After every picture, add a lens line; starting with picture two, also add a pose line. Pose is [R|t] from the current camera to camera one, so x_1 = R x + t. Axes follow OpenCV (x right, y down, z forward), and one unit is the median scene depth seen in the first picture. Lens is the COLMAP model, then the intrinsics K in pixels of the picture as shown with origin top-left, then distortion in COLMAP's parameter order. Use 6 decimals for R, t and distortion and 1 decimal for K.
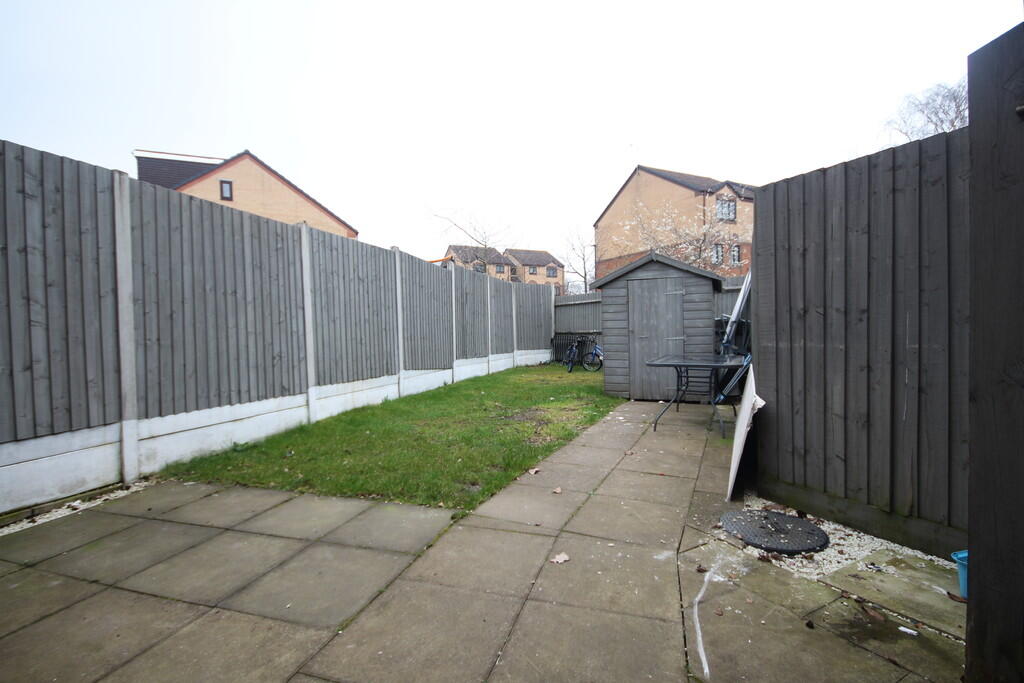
lens RADIAL K [[472.4, 0, 512.0], [0, 472.4, 341.5], [0, 0, 1]] dist [0.000227, 0.000011]
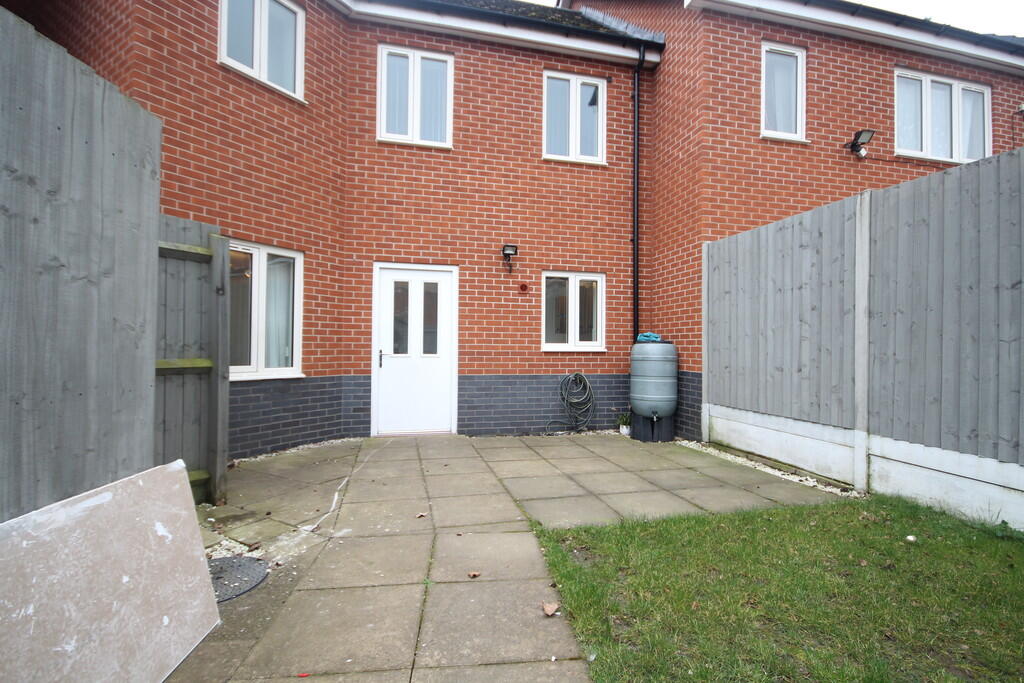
lens RADIAL K [[472.4, 0, 512.0], [0, 472.4, 341.5], [0, 0, 1]] dist [0.000227, 0.000011]
pose [[-0.854234, 0.009092, -0.519809, 0.448459], [-0.003838, 0.999710, 0.023793, -0.060014], [0.519875, 0.022320, -0.853951, 1.754603]]
